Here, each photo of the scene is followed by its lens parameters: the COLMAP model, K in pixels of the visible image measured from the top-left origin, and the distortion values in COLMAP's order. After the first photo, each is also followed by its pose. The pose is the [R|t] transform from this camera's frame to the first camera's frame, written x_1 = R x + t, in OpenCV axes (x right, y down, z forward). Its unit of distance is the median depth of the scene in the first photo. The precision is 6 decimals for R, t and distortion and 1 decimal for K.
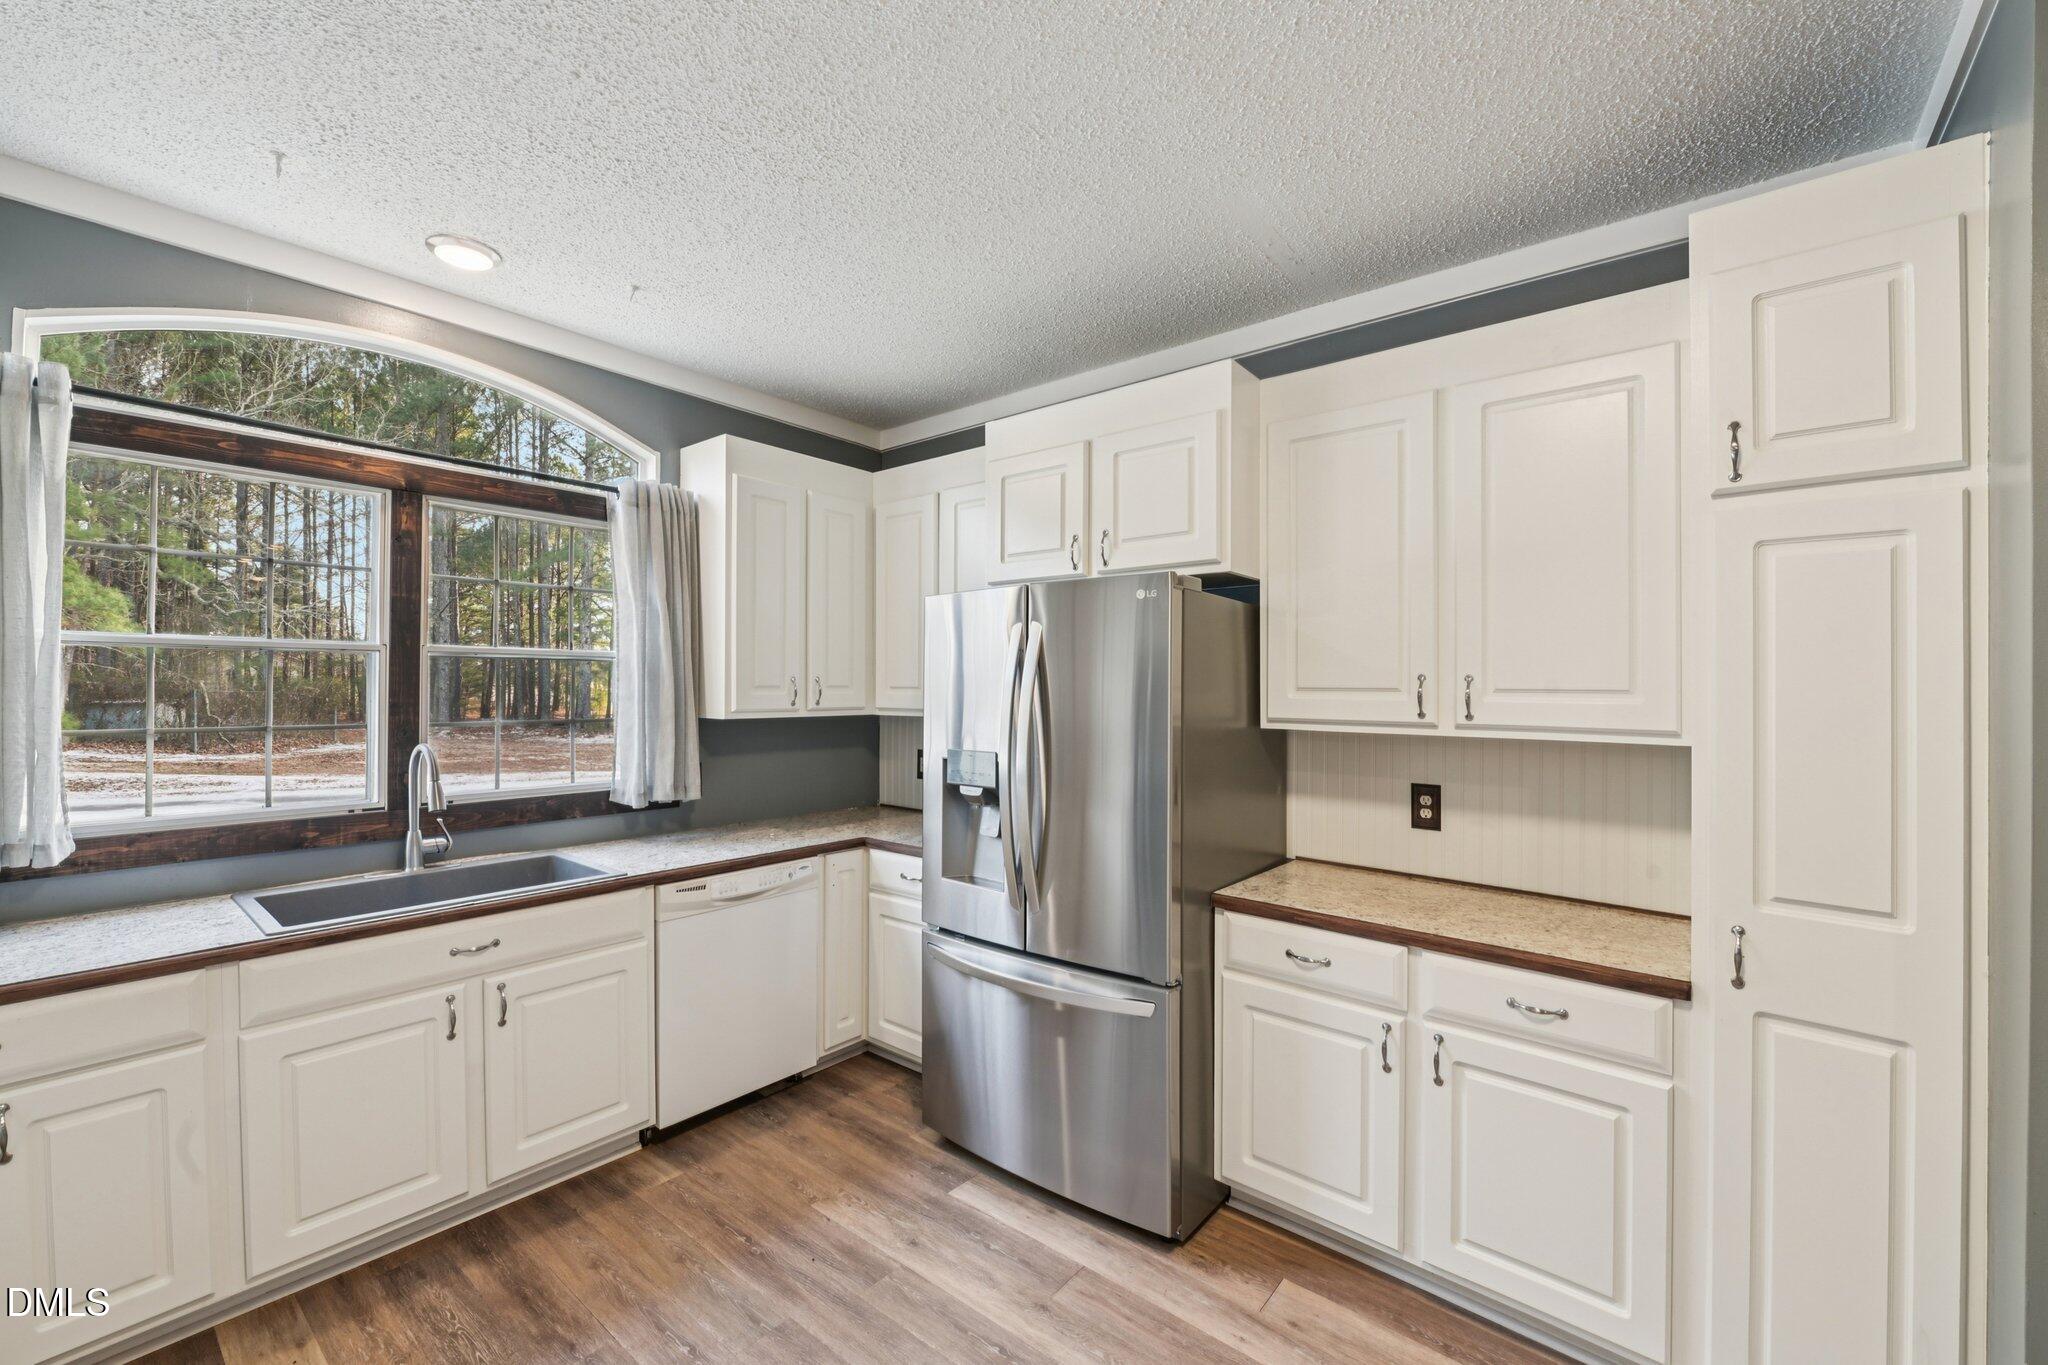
lens RADIAL K [[824.3, 0, 1011.4], [0, 824.3, 673.7], [0, 0, 1]] dist [-0.025652, -0.000049]
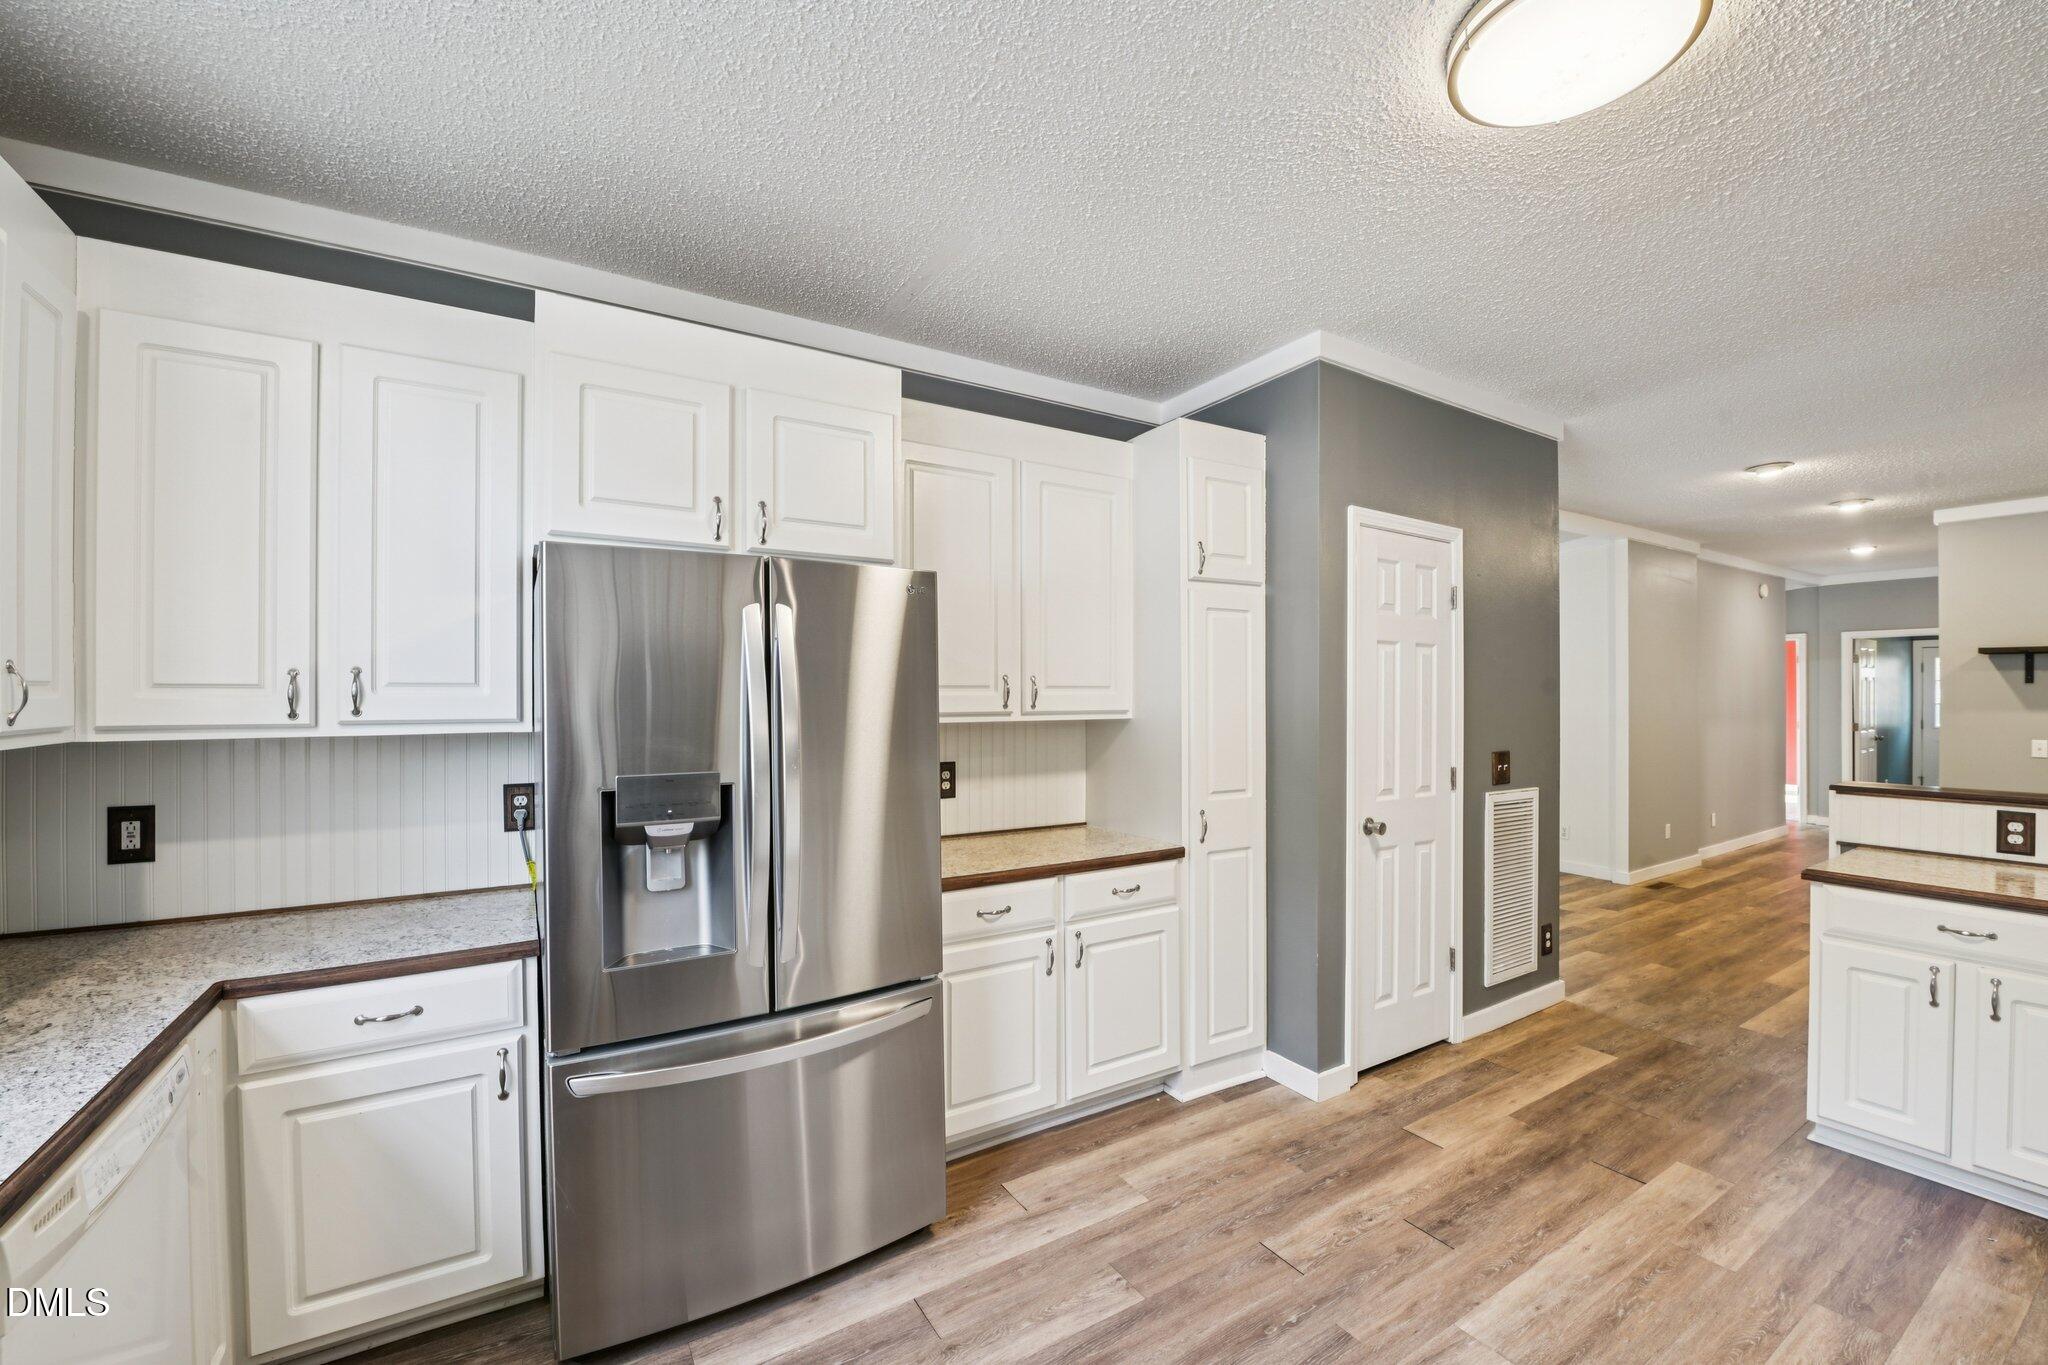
lens RADIAL K [[798.5, 0, 1024.0], [0, 798.5, 682.5], [0, 0, 1]] dist [-0.021420, -0.000112]
pose [[0.318248, 0.002448, 0.948004, -0.693895], [-0.015647, 0.999874, 0.002671, 0.009158], [-0.947878, -0.015683, 0.318247, 0.564375]]
